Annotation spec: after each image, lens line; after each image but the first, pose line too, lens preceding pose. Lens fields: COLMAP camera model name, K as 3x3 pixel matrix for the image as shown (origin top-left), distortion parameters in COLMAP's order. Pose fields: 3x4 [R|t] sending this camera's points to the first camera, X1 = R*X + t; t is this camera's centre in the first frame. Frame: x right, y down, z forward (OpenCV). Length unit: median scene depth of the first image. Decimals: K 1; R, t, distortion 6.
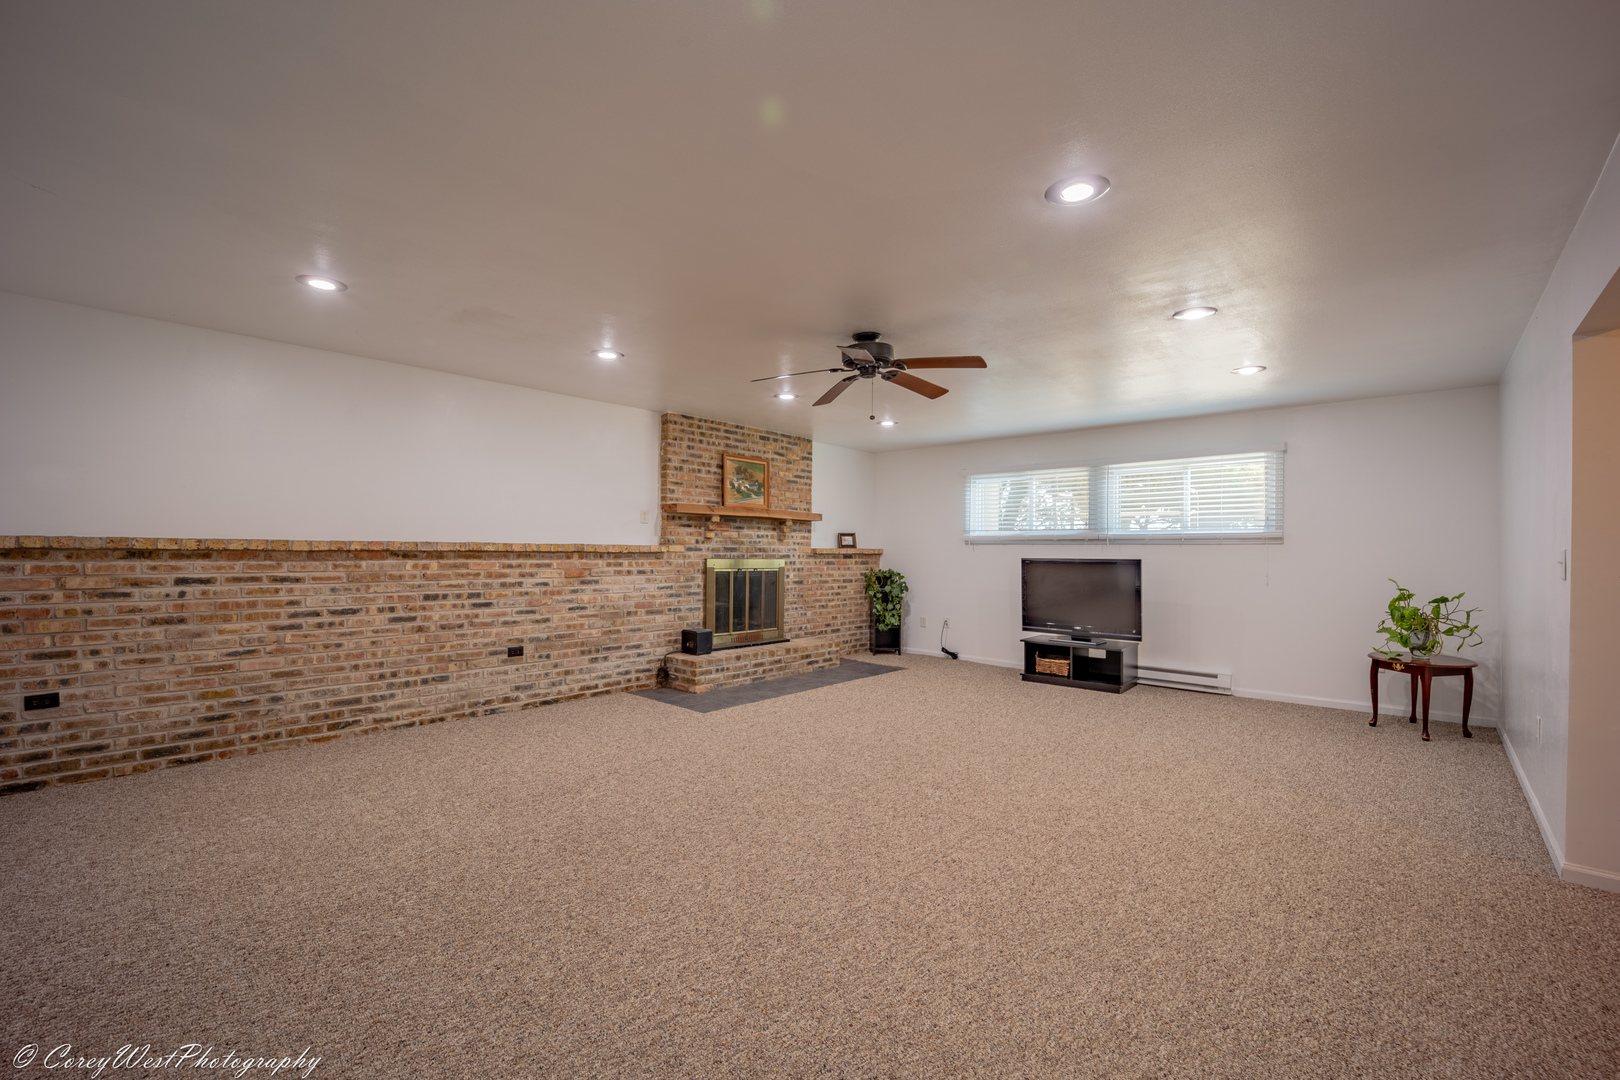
lens RADIAL K [[687.8, 0, 807.9], [0, 687.8, 544.9], [0, 0, 1]] dist [-0.025128, 0.001167]
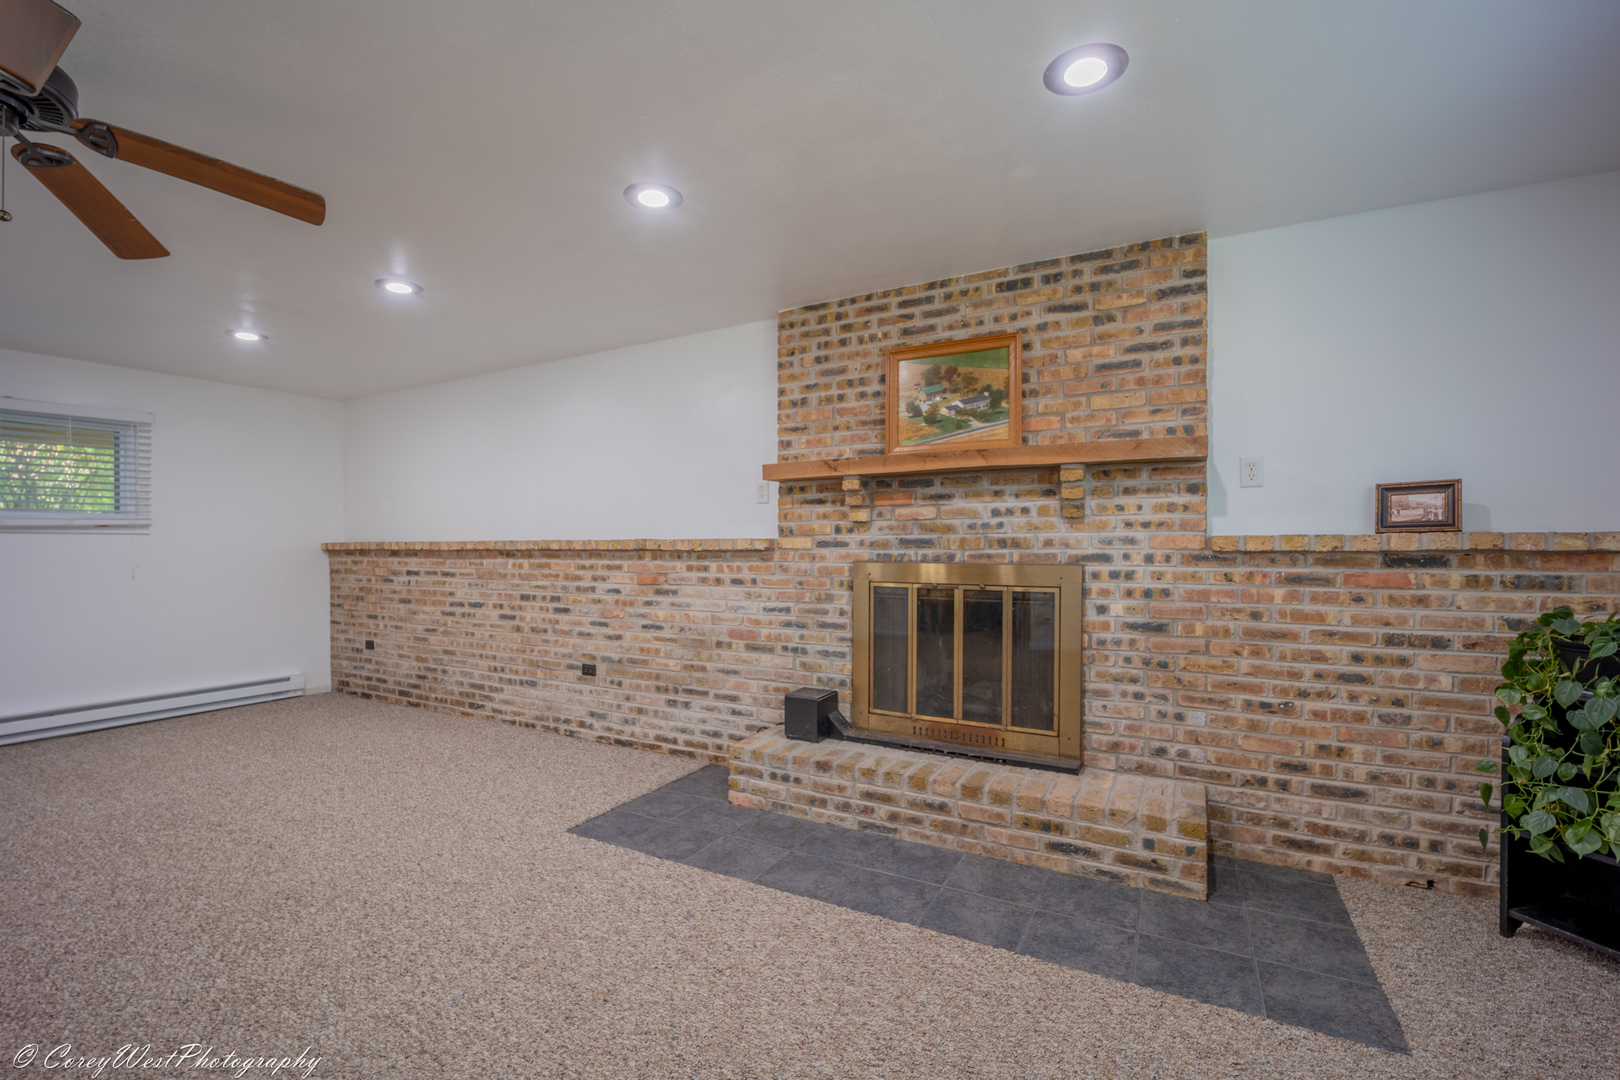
lens RADIAL K [[687.8, 0, 812.8], [0, 687.8, 548.6], [0, 0, 1]] dist [-0.025128, 0.001167]
pose [[0.228763, -0.010861, -0.973422, 0.367920], [0.010838, 0.999904, -0.008610, 0.014918], [0.973422, -0.008580, 0.228859, 0.878167]]
